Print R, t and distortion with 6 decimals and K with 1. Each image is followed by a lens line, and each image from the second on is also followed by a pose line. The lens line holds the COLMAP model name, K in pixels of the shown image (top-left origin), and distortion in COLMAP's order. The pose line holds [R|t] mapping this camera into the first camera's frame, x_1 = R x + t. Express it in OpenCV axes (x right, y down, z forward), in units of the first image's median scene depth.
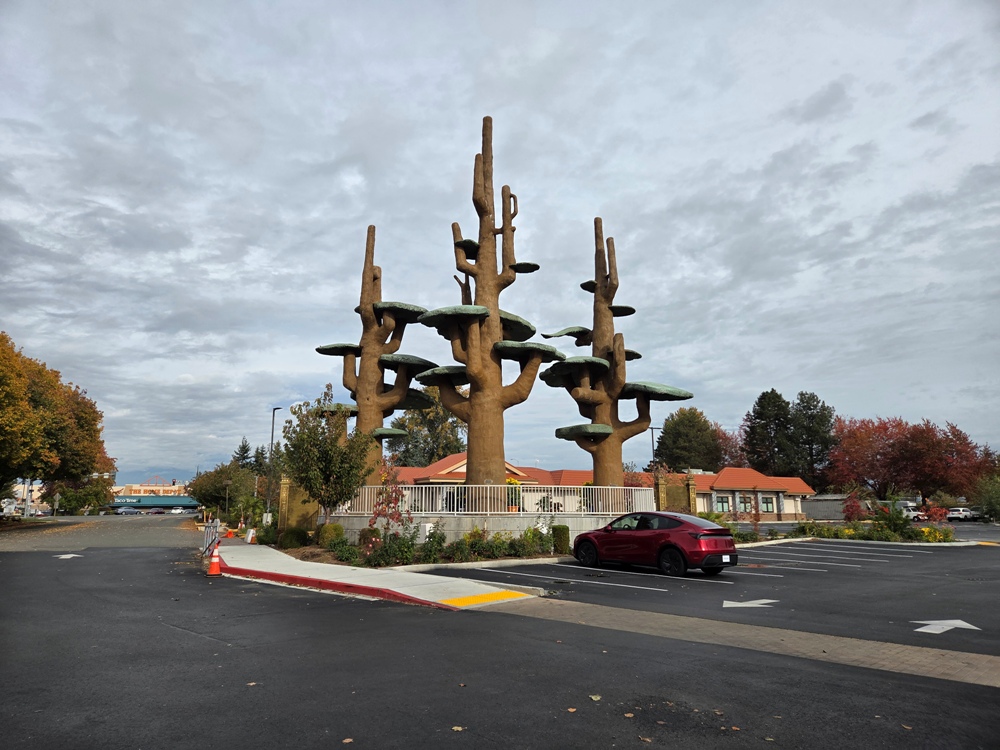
lens RADIAL K [[668.0, 0, 497.4], [0, 668.0, 381.8], [0, 0, 1]] dist [0.092646, -0.071139]
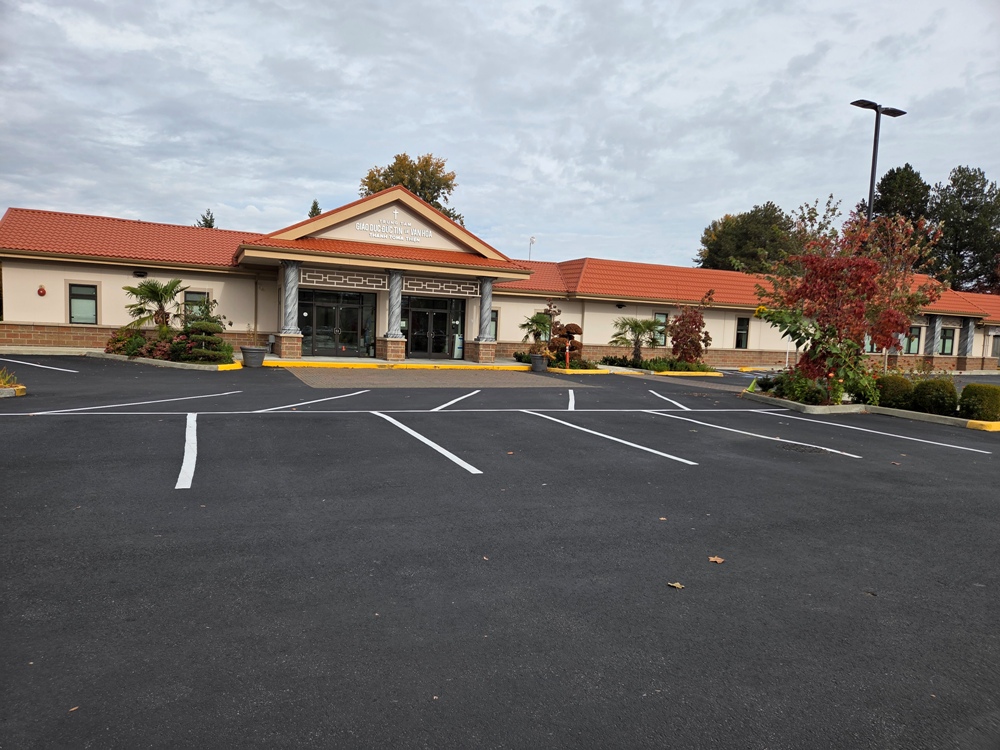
lens RADIAL K [[668.0, 0, 497.4], [0, 668.0, 381.8], [0, 0, 1]] dist [0.092646, -0.071139]
pose [[0.999268, 0.038094, 0.003488, 0.113433], [-0.037735, 0.966662, 0.253259, 0.291859], [0.006276, -0.253205, 0.967392, 1.534509]]
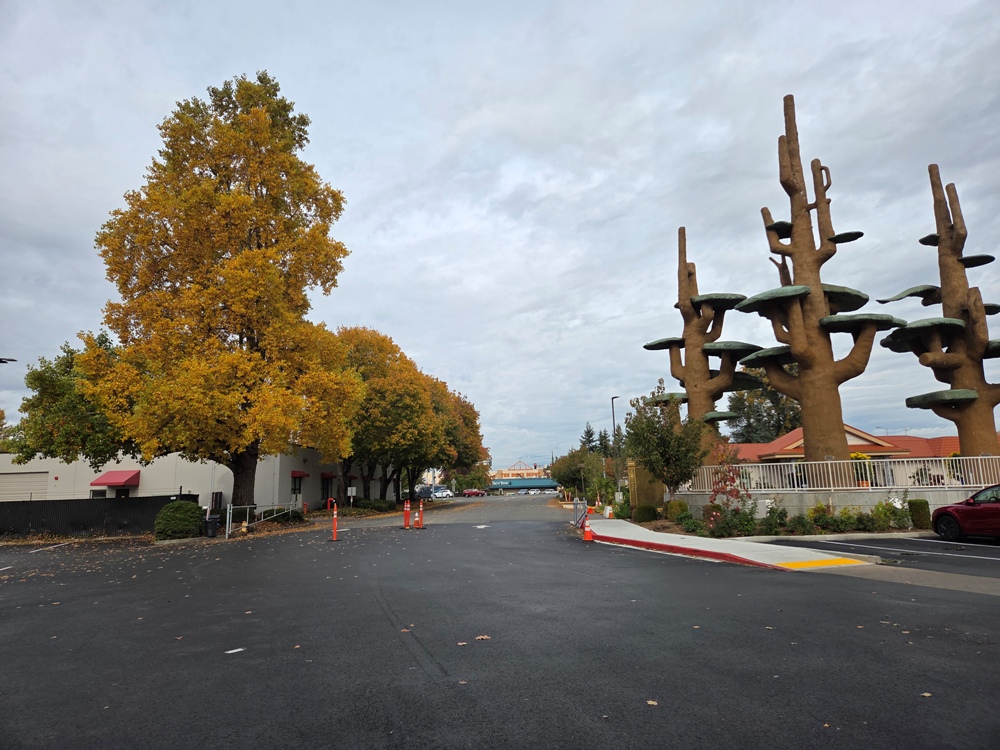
lens RADIAL K [[668.0, 0, 497.4], [0, 668.0, 381.8], [0, 0, 1]] dist [0.092646, -0.071139]
pose [[0.878990, -0.103831, -0.465398, 0.033213], [0.118241, 0.992983, 0.001784, -0.022547], [0.461947, -0.056597, 0.885100, -0.116017]]
